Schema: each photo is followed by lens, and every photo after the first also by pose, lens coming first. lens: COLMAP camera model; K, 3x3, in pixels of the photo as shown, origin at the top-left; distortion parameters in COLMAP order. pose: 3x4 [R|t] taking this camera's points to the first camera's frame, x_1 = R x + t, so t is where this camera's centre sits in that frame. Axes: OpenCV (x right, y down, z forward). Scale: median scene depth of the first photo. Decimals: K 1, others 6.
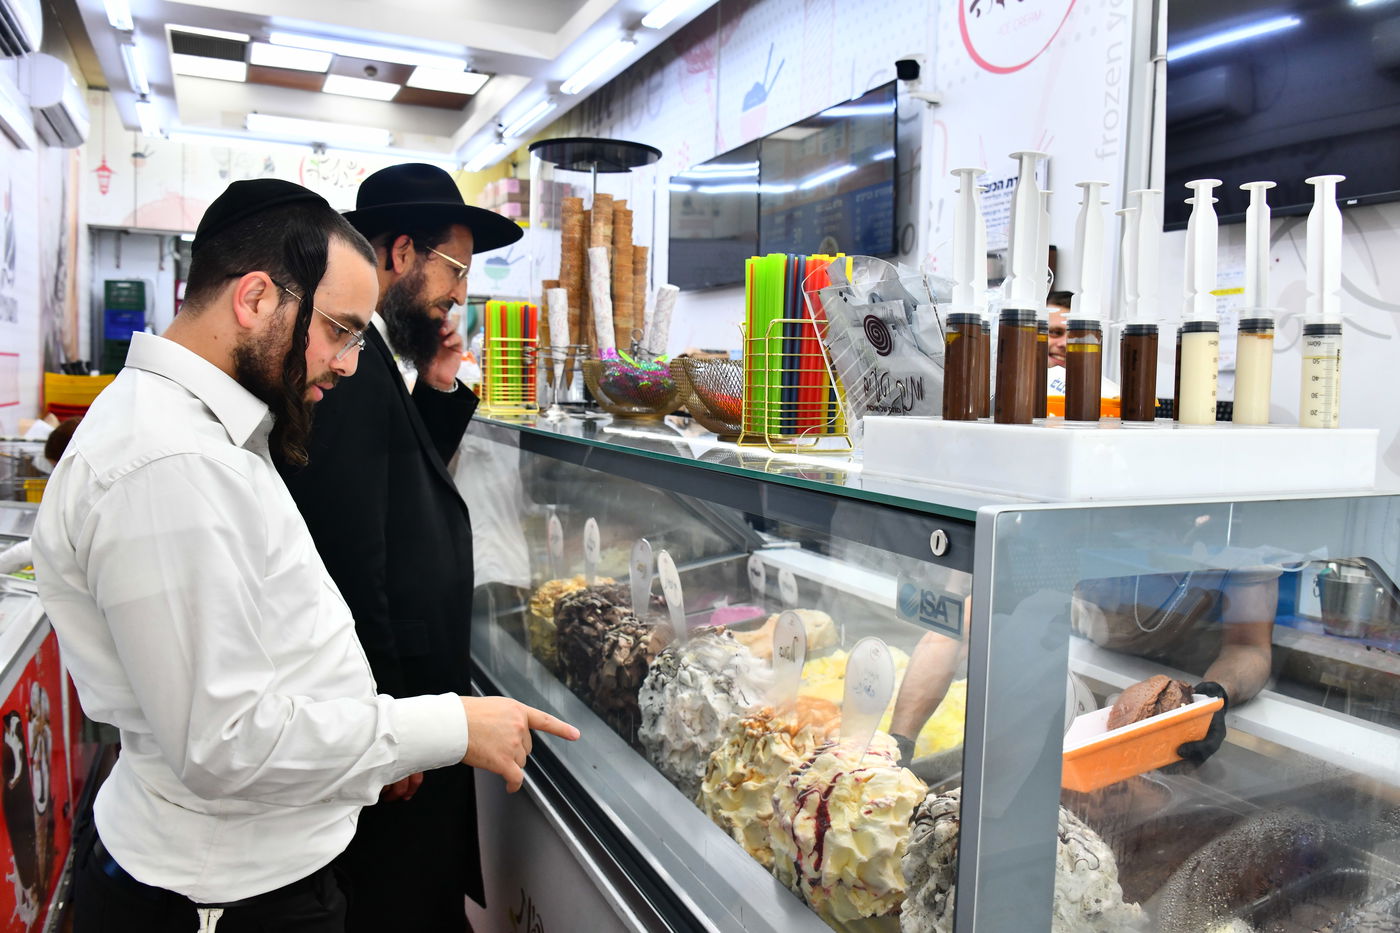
lens RADIAL K [[1081.2, 0, 699.1], [0, 1081.2, 463.0], [0, 0, 1]] dist [-0.063265, 0.019462]
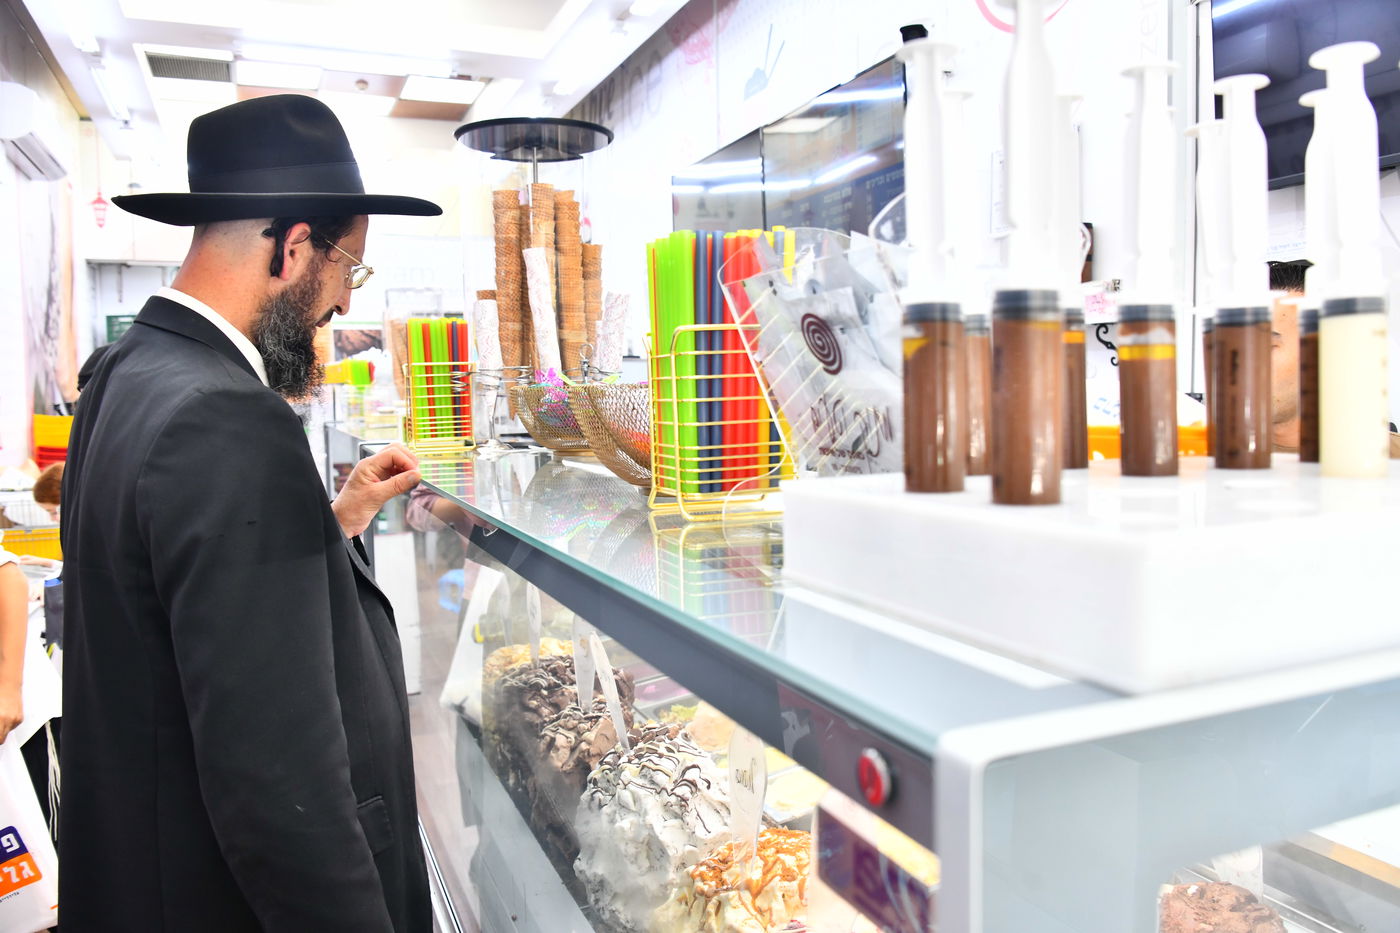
lens RADIAL K [[1081.2, 0, 702.6], [0, 1081.2, 466.3], [0, 0, 1]] dist [-0.063265, 0.019462]
pose [[0.998388, -0.044300, -0.035487, 0.068720], [0.044188, 0.999015, -0.003951, -0.027220], [0.035627, 0.002377, 0.999362, 0.208714]]
